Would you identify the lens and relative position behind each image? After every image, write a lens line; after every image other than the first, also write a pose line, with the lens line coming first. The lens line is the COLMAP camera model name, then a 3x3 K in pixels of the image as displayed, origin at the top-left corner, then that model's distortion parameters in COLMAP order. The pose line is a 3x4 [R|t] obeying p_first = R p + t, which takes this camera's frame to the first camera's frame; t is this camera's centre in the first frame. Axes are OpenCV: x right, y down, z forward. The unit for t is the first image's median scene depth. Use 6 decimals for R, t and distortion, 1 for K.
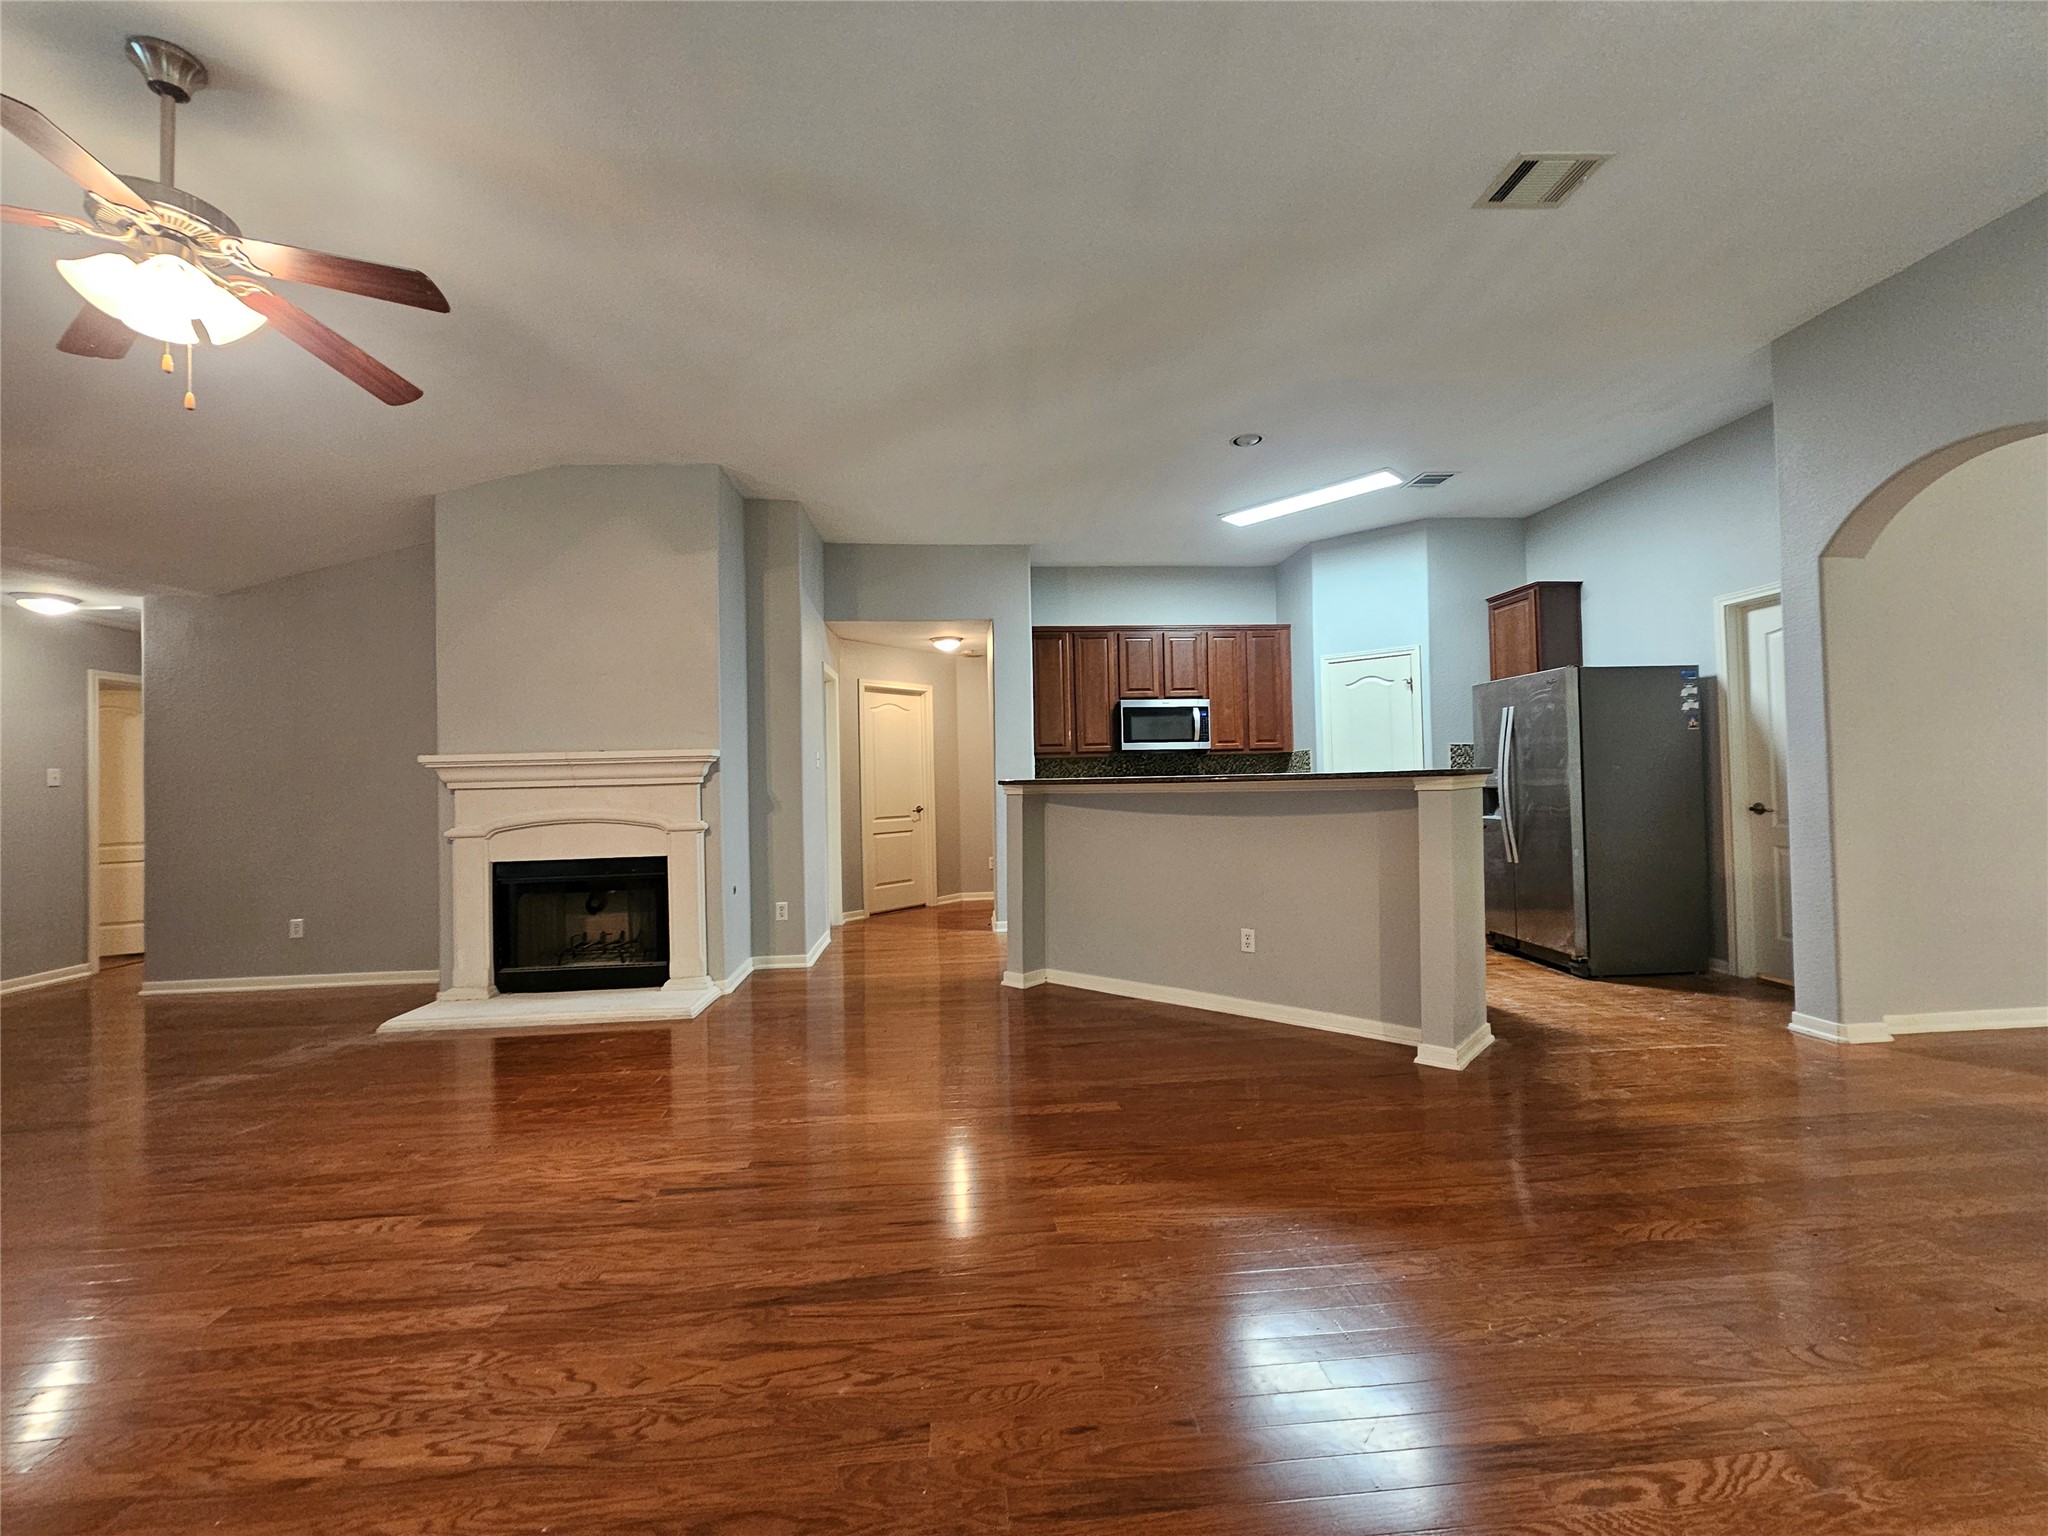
lens RADIAL K [[839.7, 0, 1022.9], [0, 839.7, 764.1], [0, 0, 1]] dist [-0.002786, 0.000226]
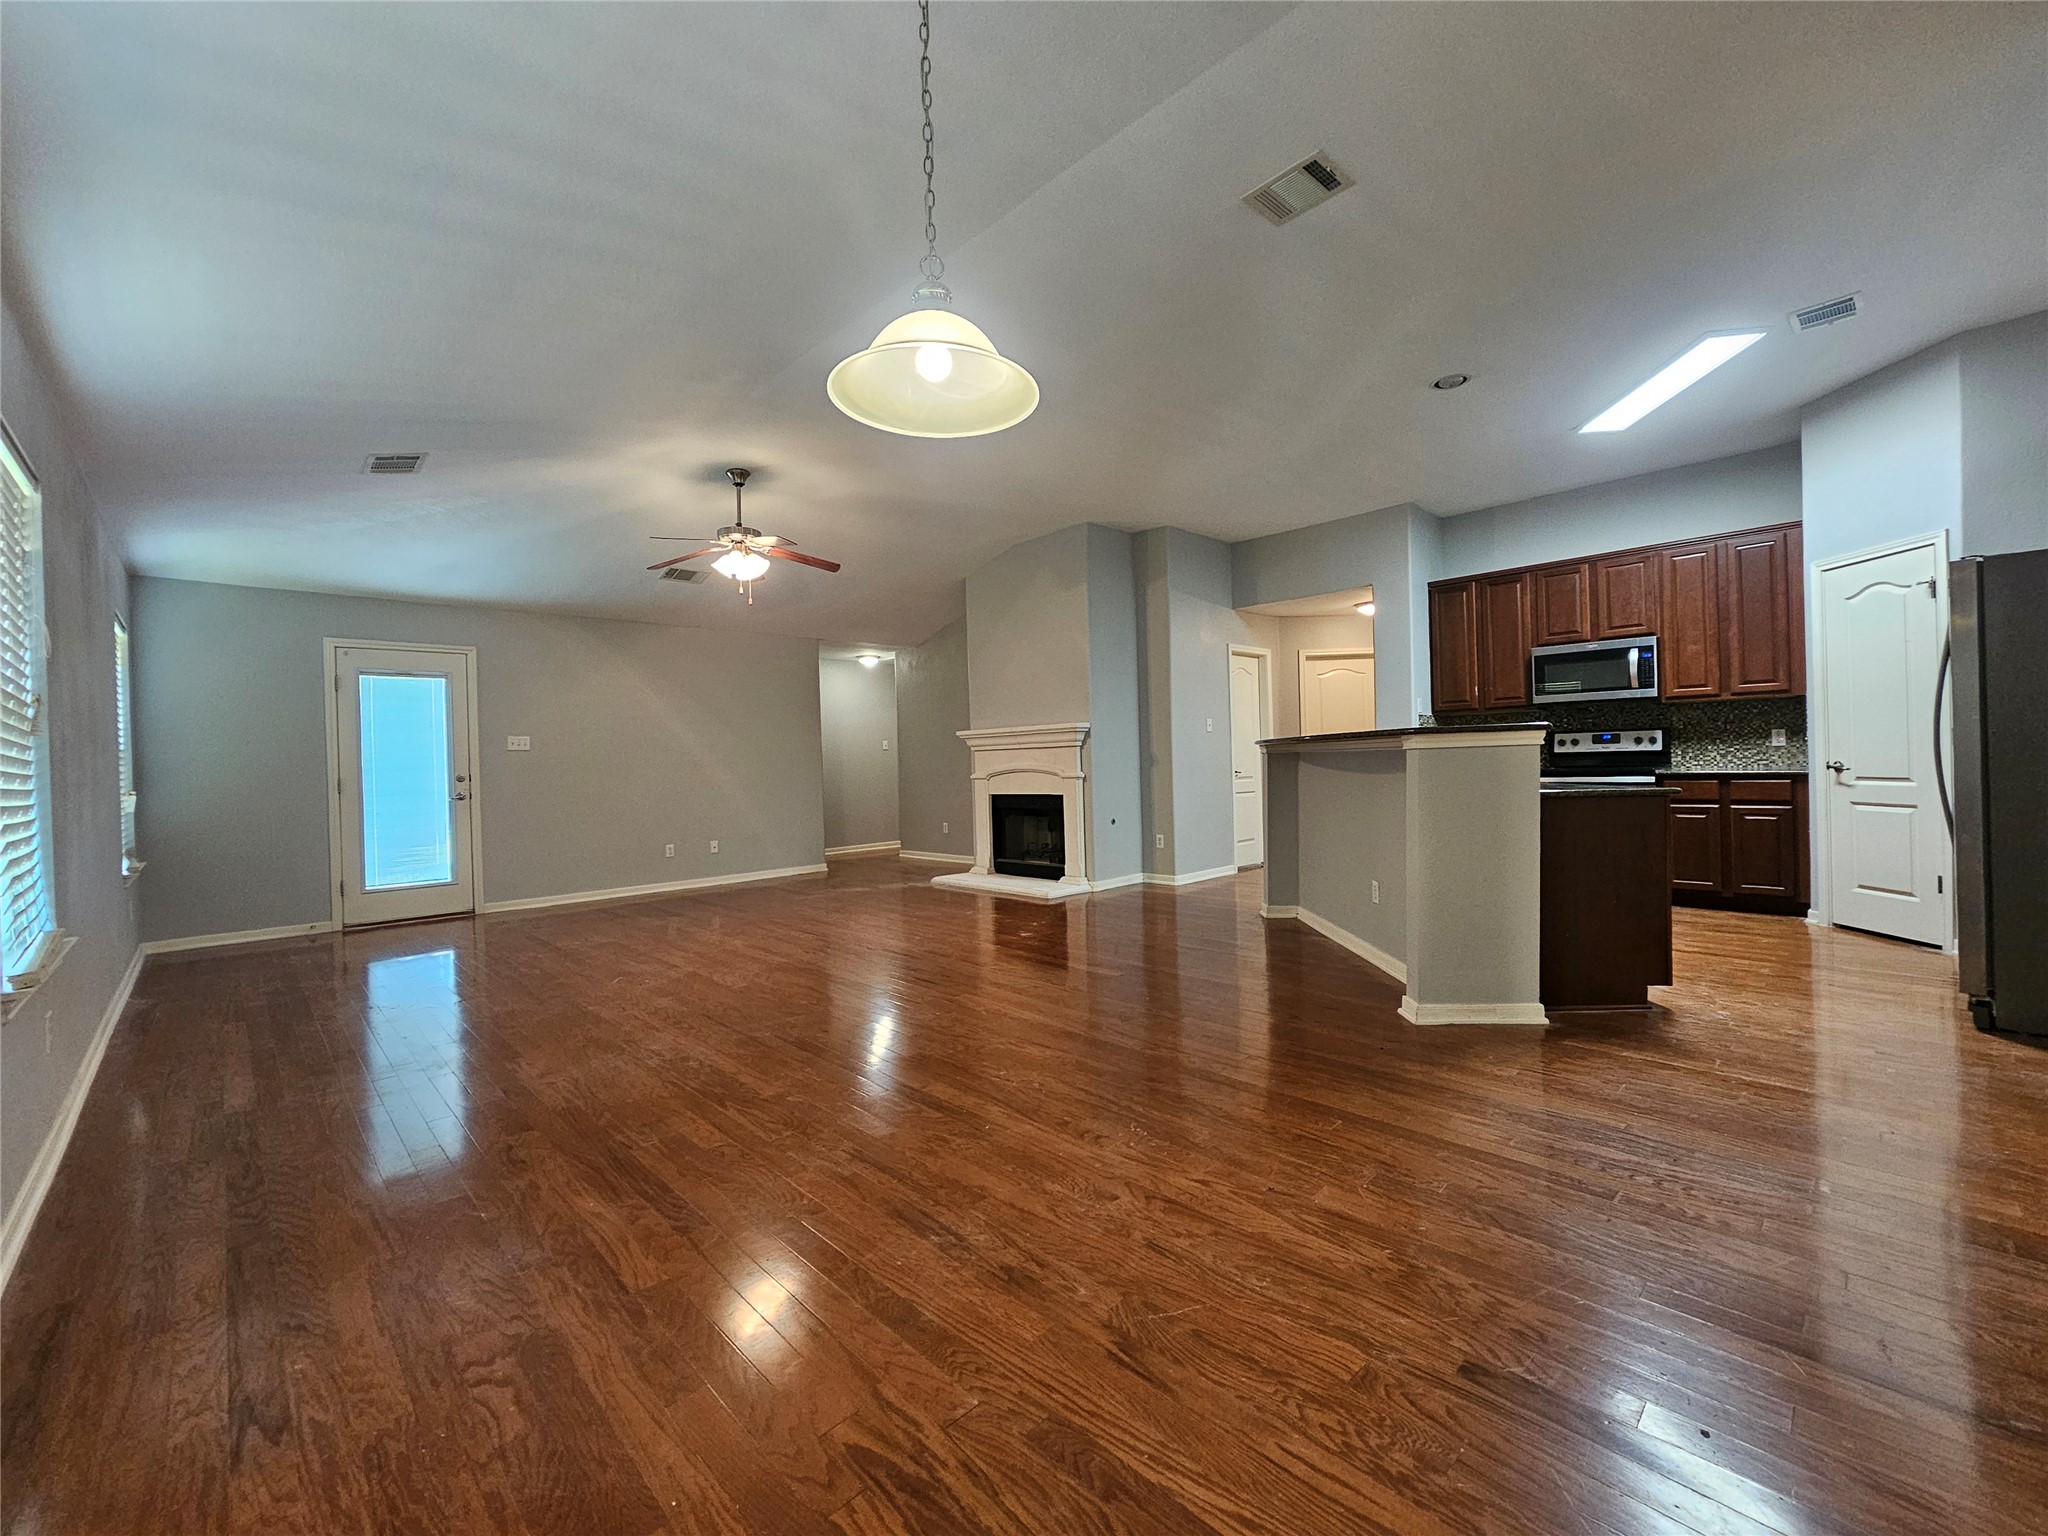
lens RADIAL K [[839.7, 0, 1022.9], [0, 839.7, 764.1], [0, 0, 1]] dist [-0.002786, 0.000226]
pose [[0.629292, 0.008635, -0.777121, 0.609932], [0.030448, 0.998897, 0.035756, -0.000777], [0.776572, -0.046163, 0.628335, 0.002175]]
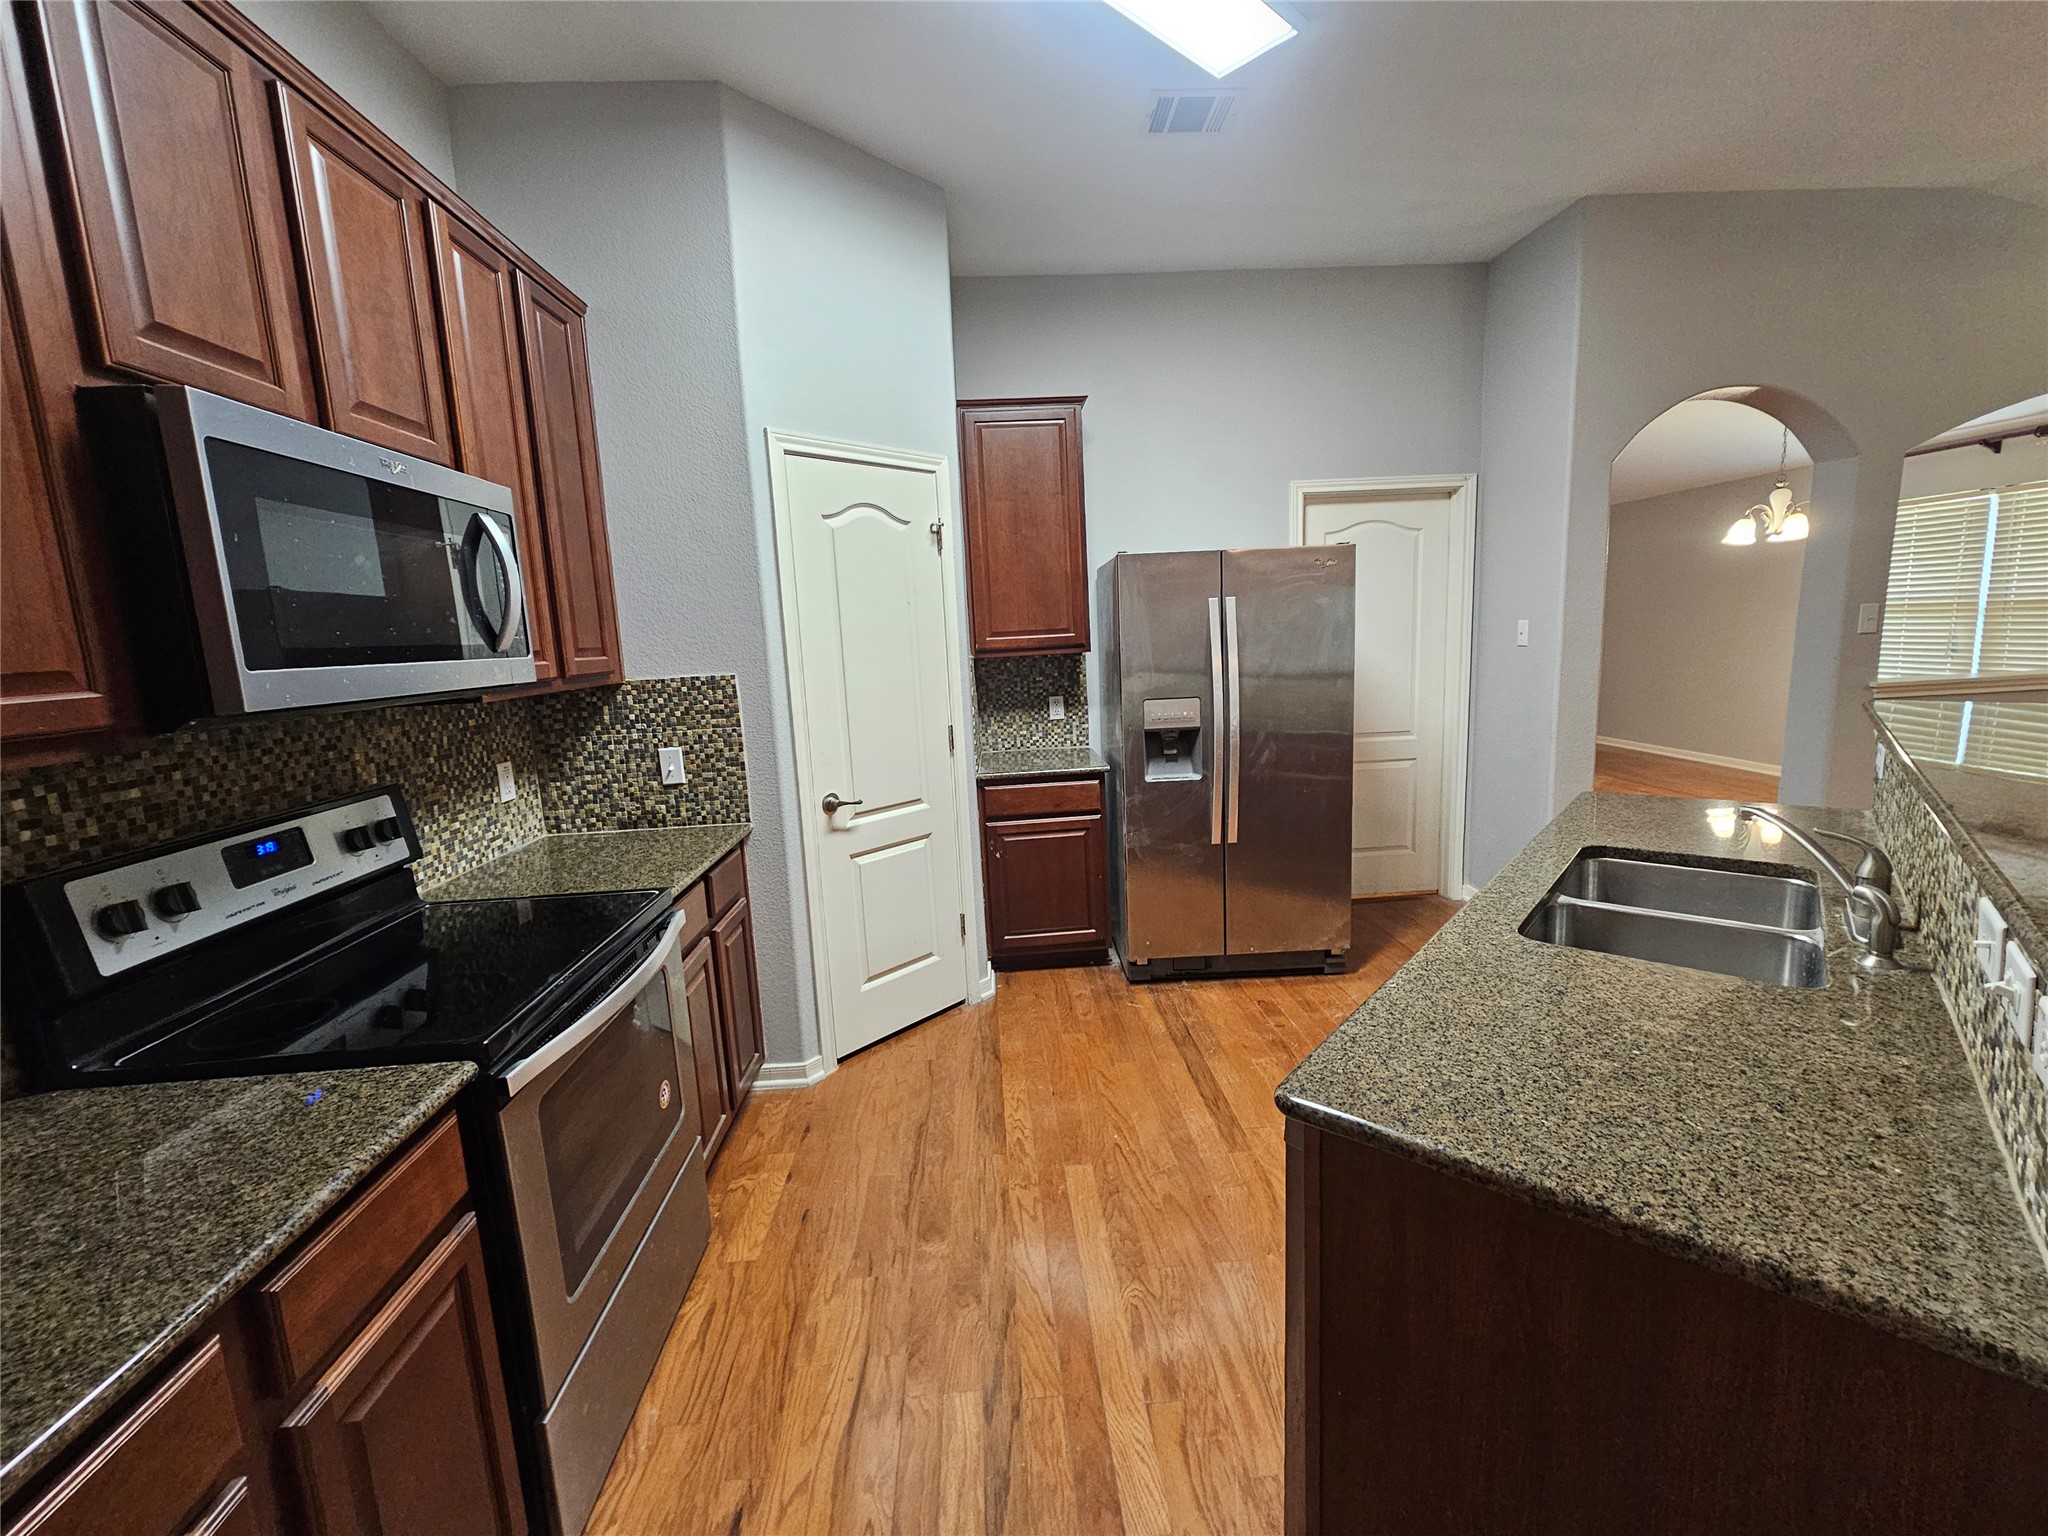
lens RADIAL K [[840.9, 0, 1028.8], [0, 840.9, 760.1], [0, 0, 1]] dist [-0.002642, 0.000340]
pose [[0.022718, -0.130517, 0.991186, -0.047391], [0.023484, 0.991238, 0.129986, -0.031959], [-0.999466, 0.020324, 0.025584, 1.085701]]
